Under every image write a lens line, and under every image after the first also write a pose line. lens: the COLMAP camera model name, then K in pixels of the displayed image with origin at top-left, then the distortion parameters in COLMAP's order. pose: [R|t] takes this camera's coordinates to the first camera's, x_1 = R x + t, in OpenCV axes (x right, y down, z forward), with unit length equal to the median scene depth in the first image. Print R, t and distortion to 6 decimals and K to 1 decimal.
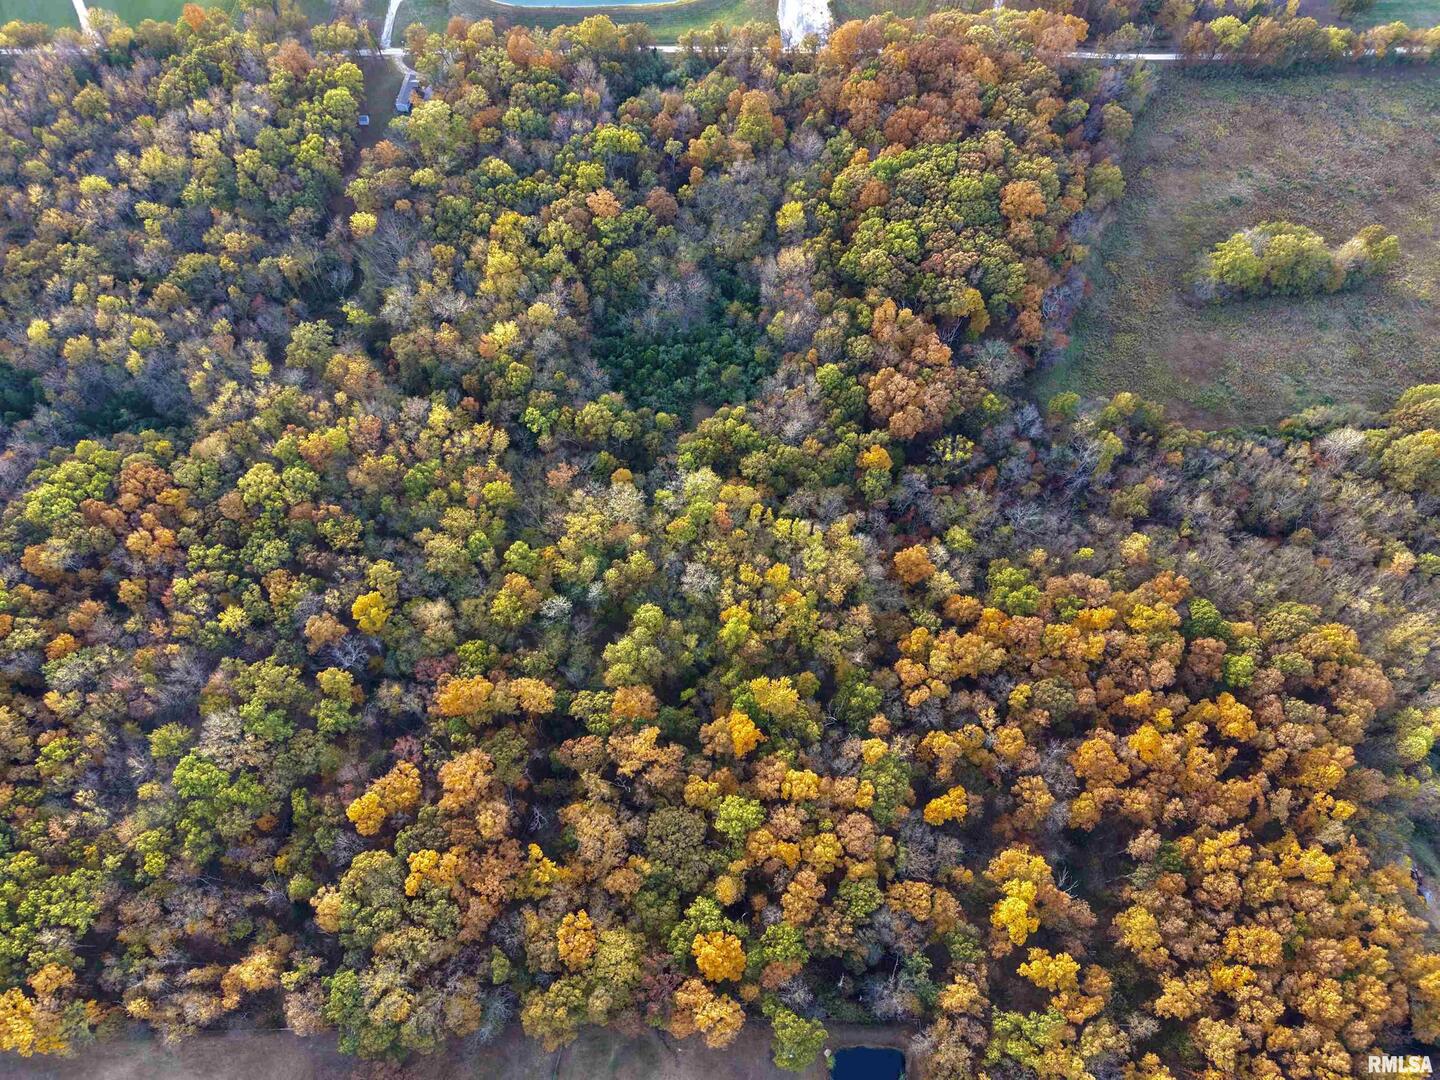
lens RADIAL K [[965.9, 0, 720.0], [0, 965.9, 540.0], [0, 0, 1]] dist [0.022213, -0.018818]
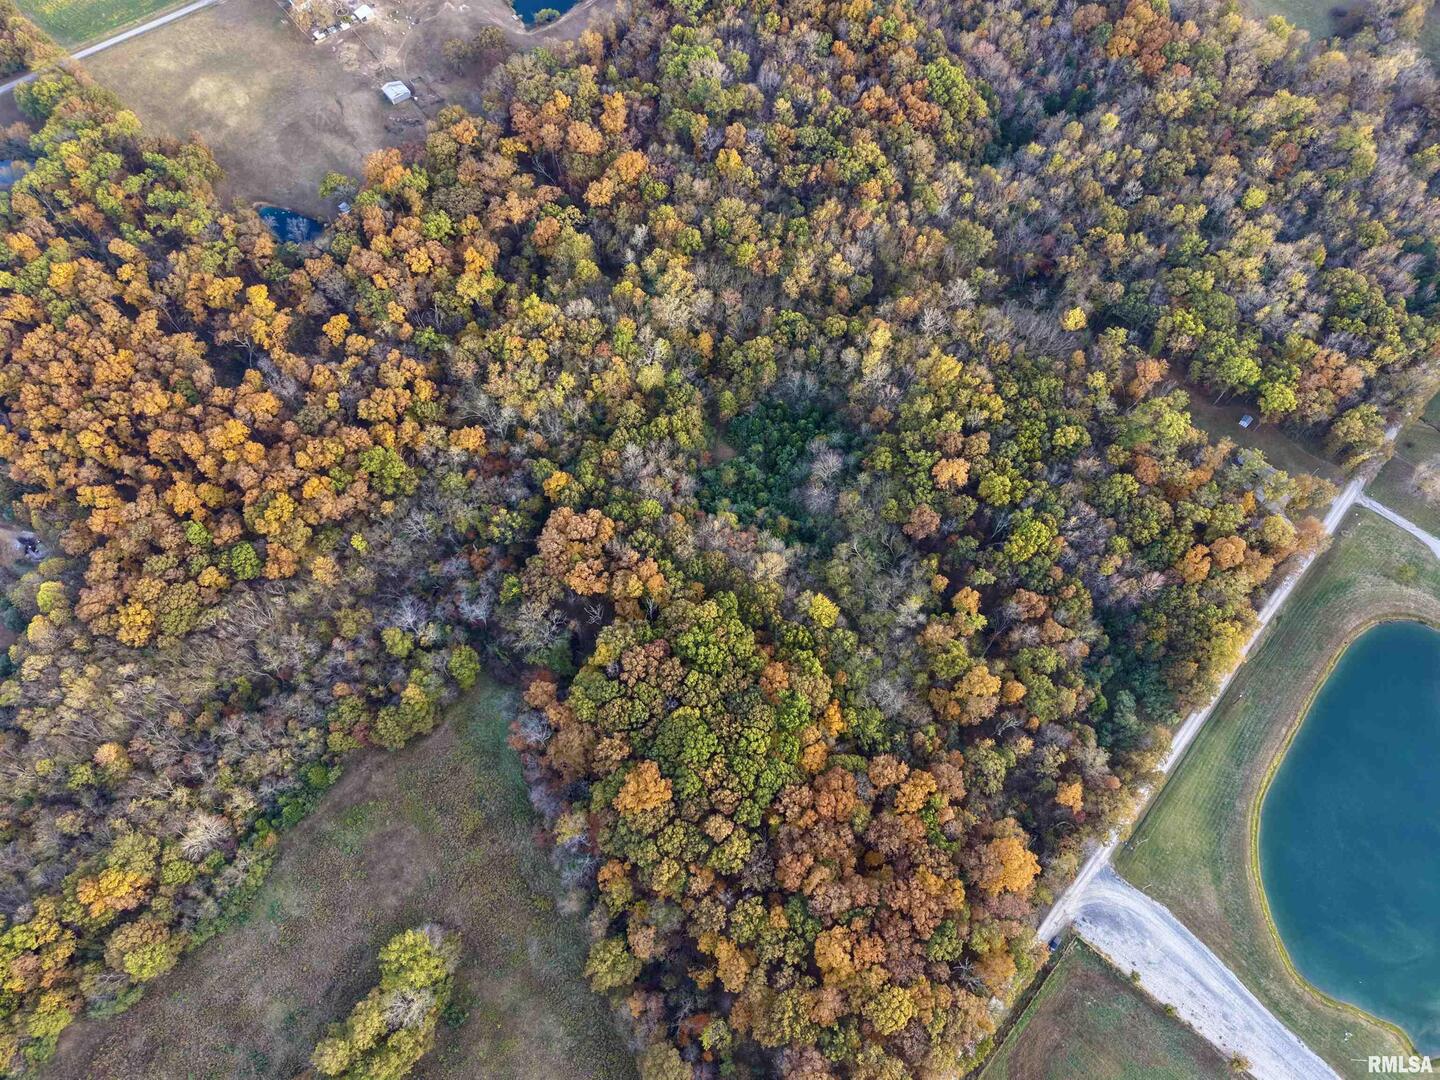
lens RADIAL K [[965.9, 0, 720.0], [0, 965.9, 540.0], [0, 0, 1]] dist [0.022213, -0.018818]
pose [[-0.676002, 0.658053, -0.331643, 0.468133], [-0.658607, -0.337661, 0.672474, -1.017145], [0.330541, 0.673016, 0.661659, 0.401376]]
